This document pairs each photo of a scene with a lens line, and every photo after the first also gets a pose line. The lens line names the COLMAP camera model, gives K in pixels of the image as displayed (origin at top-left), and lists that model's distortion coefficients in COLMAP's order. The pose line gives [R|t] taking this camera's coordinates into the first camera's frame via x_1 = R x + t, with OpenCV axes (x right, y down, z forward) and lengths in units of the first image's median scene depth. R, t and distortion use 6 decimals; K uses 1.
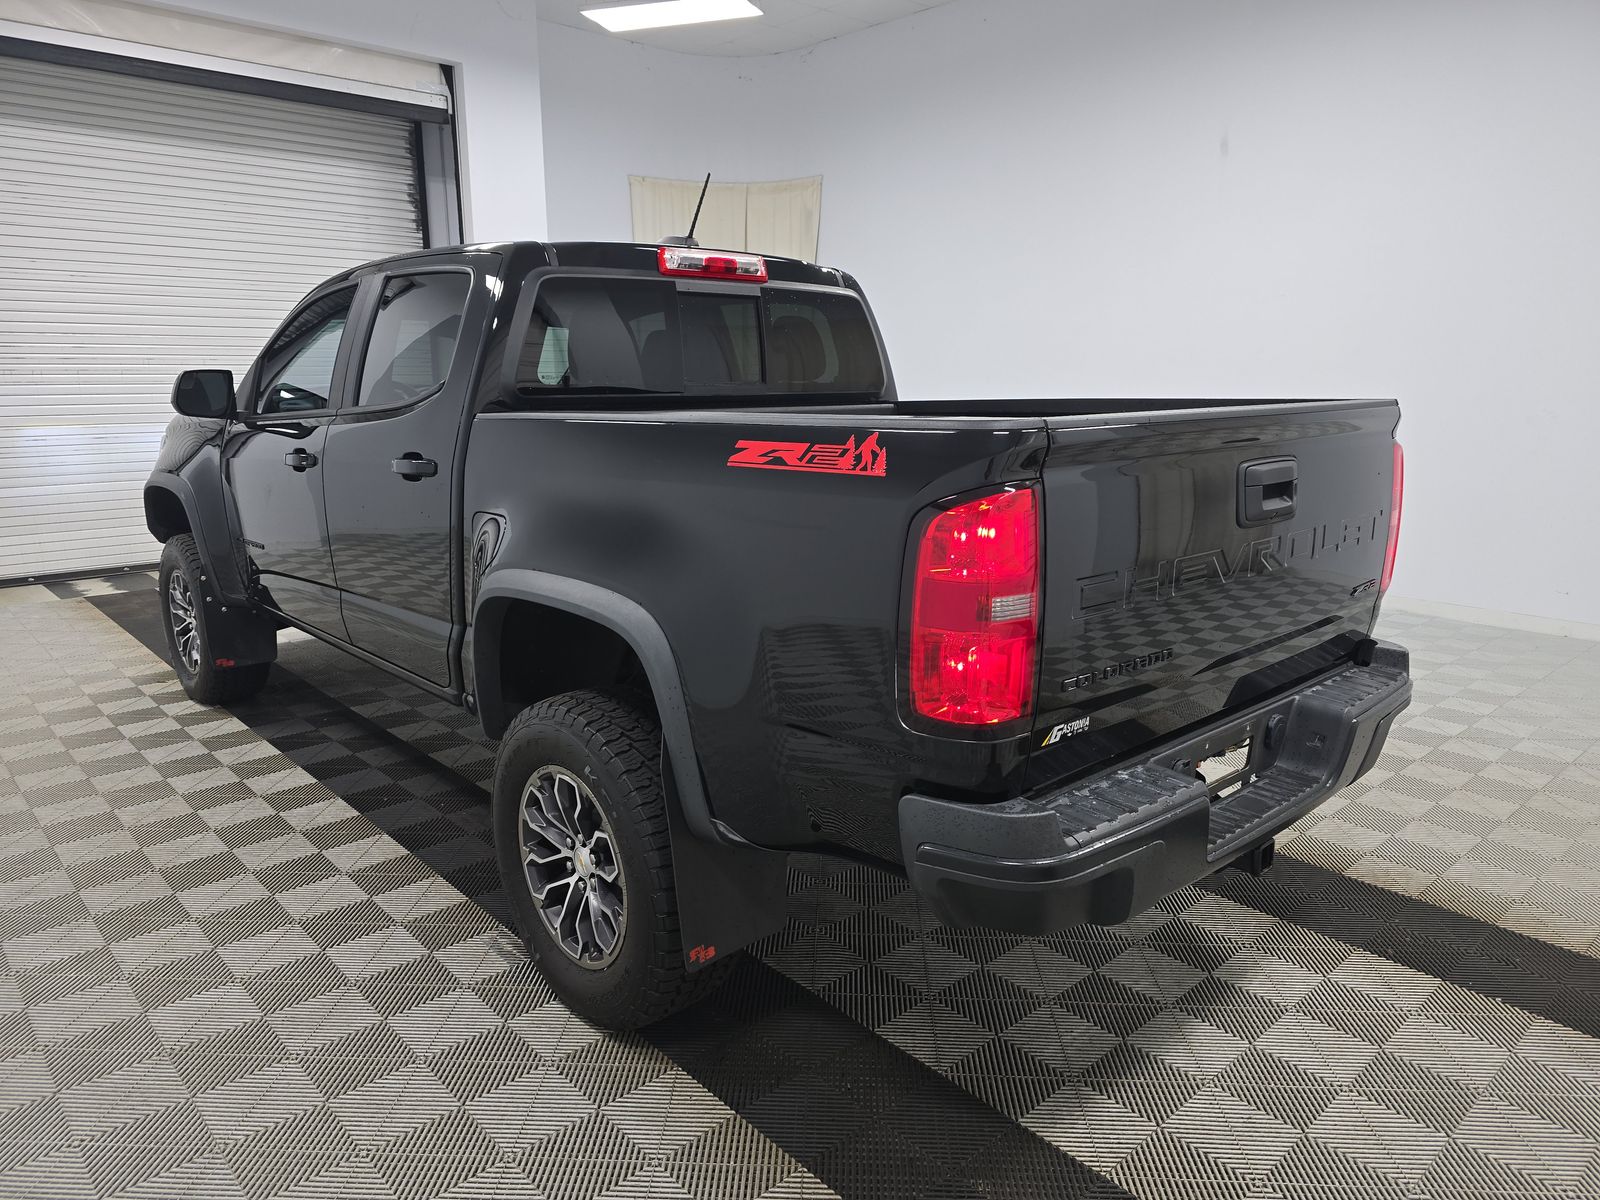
lens RADIAL K [[1077.2, 0, 800.0], [0, 1077.2, 600.0], [0, 0, 1]] dist [0.065310, -0.028340]
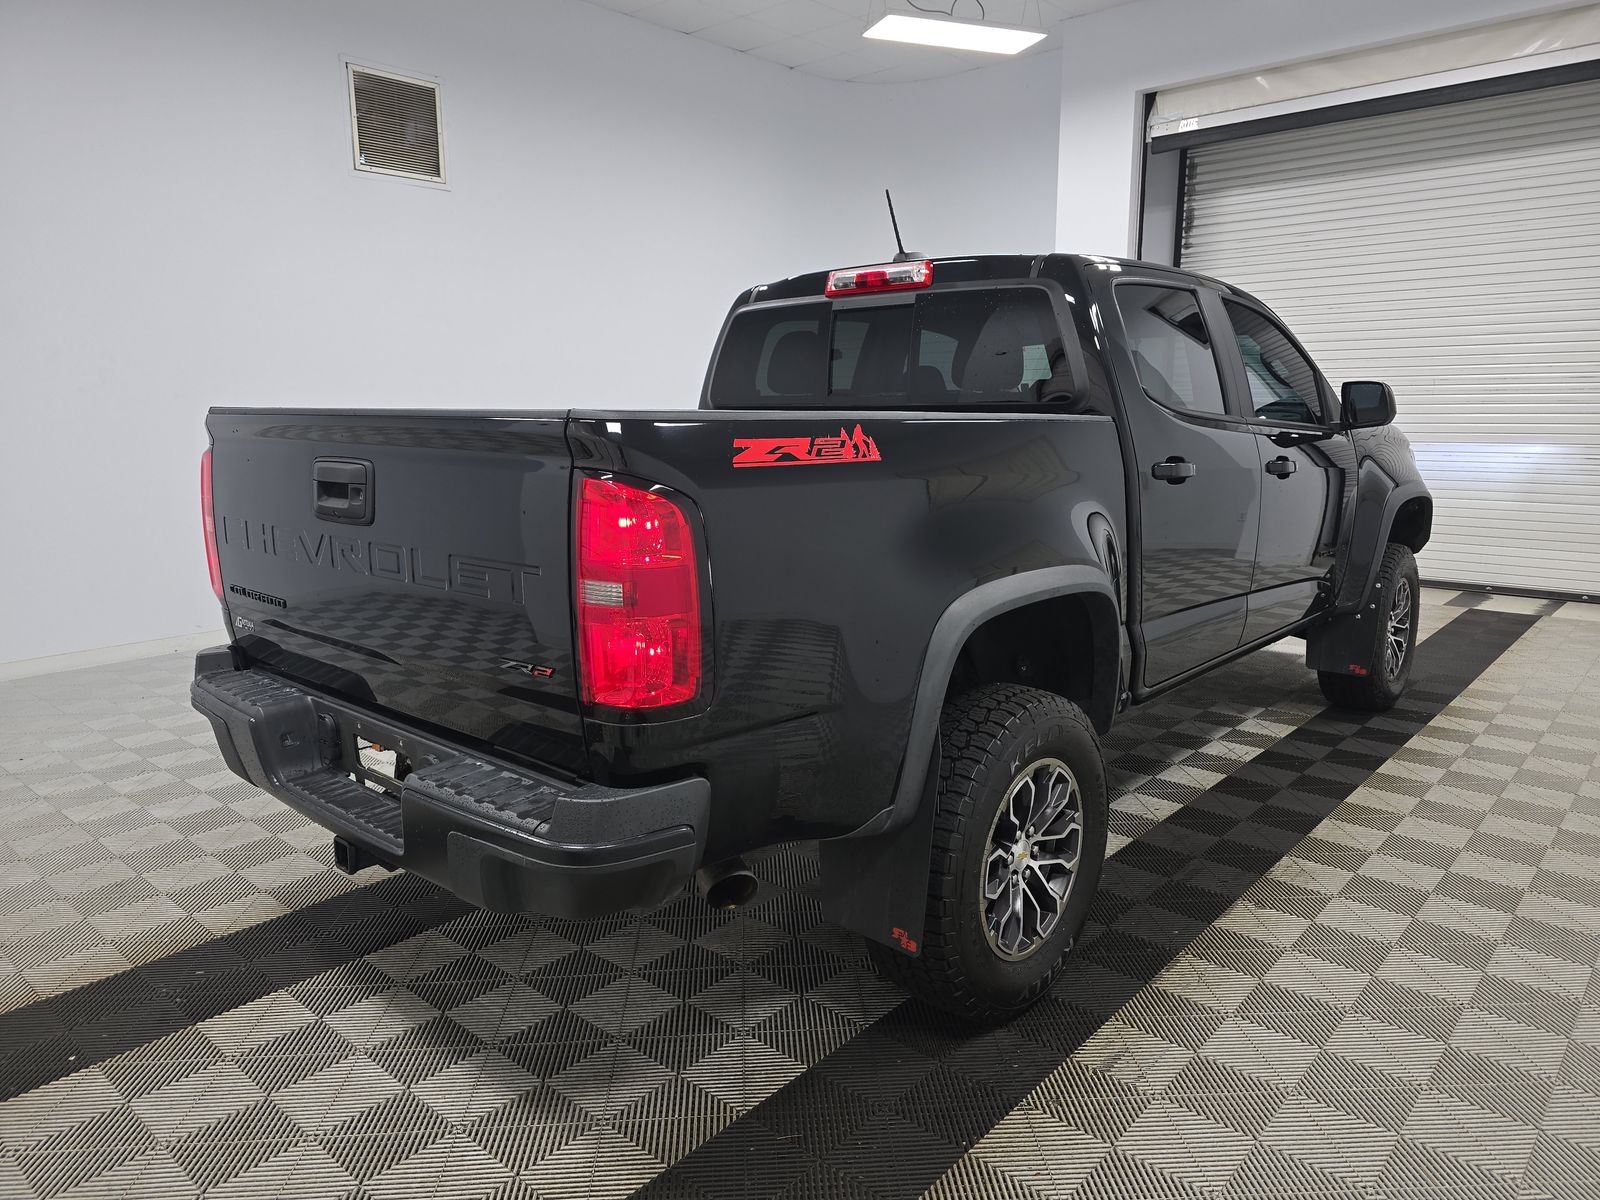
lens RADIAL K [[1077.2, 0, 800.0], [0, 1077.2, 600.0], [0, 0, 1]] dist [0.065310, -0.028340]
pose [[0.126071, 0.183641, -0.974875, 0.934673], [-0.206487, 0.966050, 0.155276, -0.154961], [0.970293, 0.181723, 0.159711, 0.794192]]
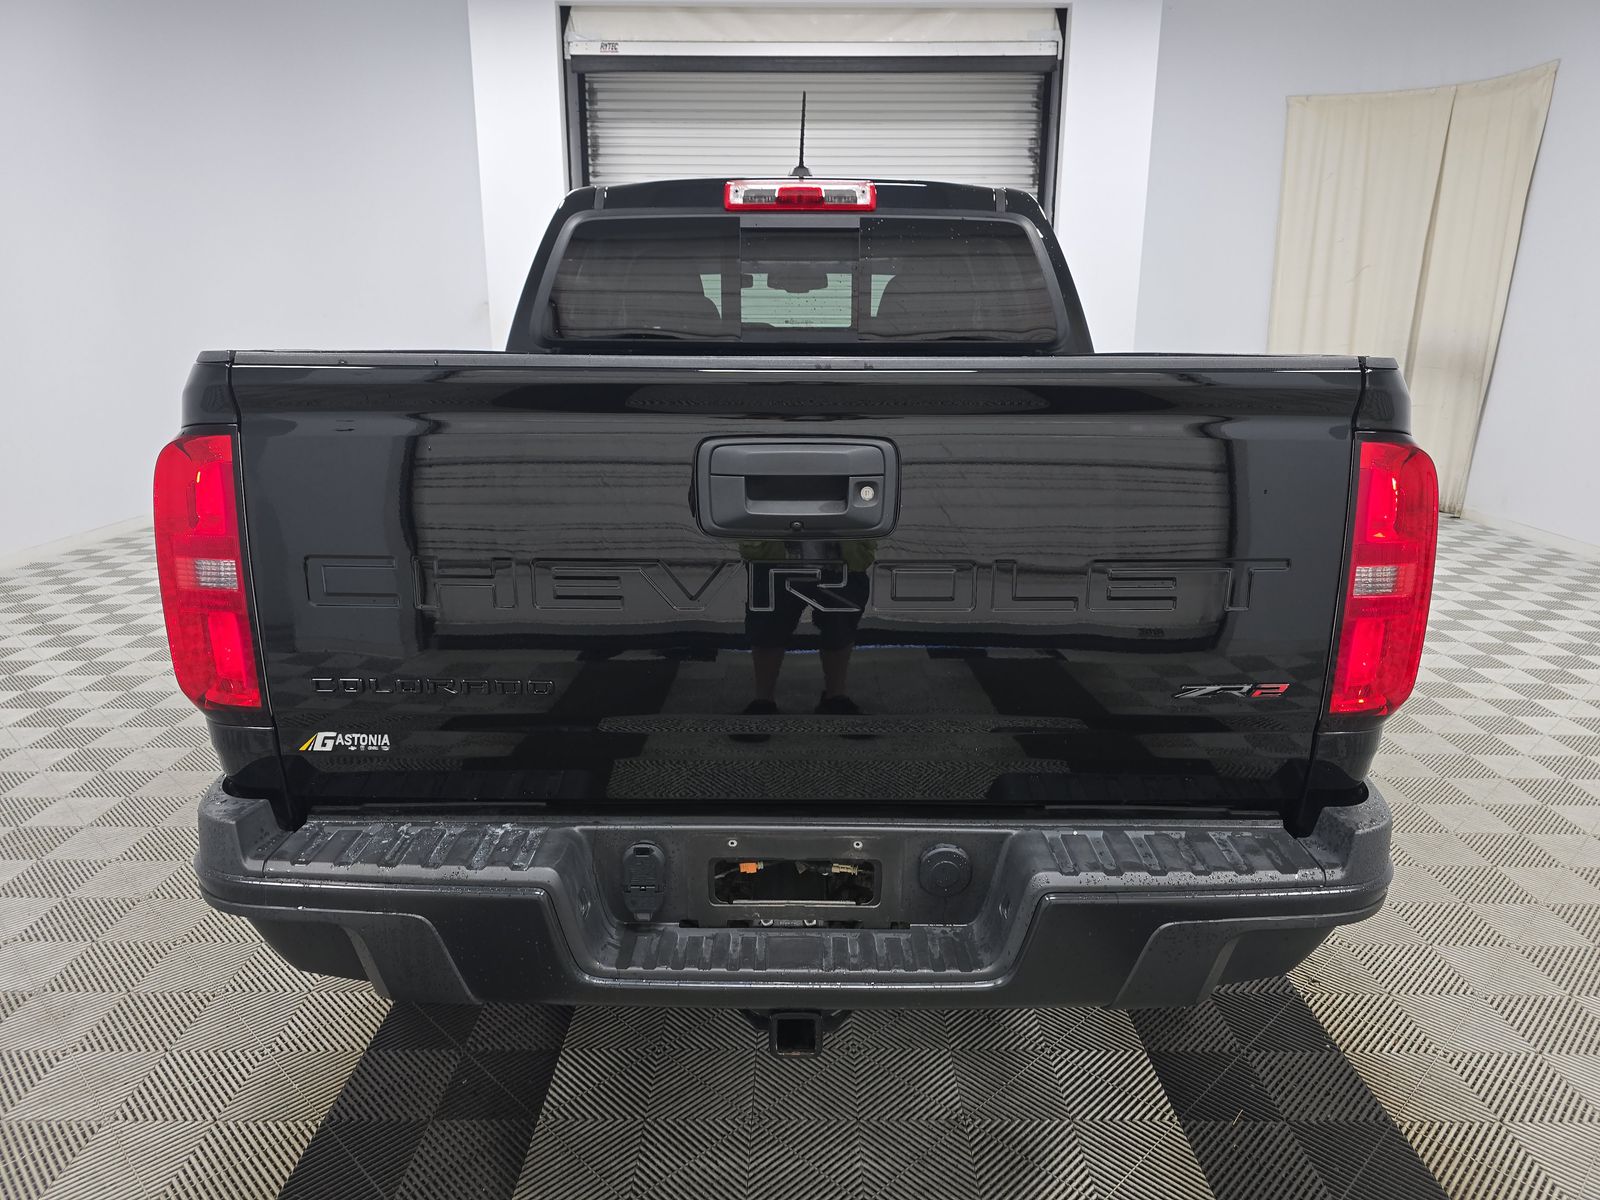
lens RADIAL K [[1104.0, 0, 800.0], [0, 1104.0, 600.0], [0, 0, 1]] dist [0.031744, -0.004415]
pose [[0.744659, 0.165649, -0.646562, 0.545921], [-0.147992, 0.985578, 0.082059, -0.055510], [0.650831, 0.034581, 0.758435, 0.311933]]
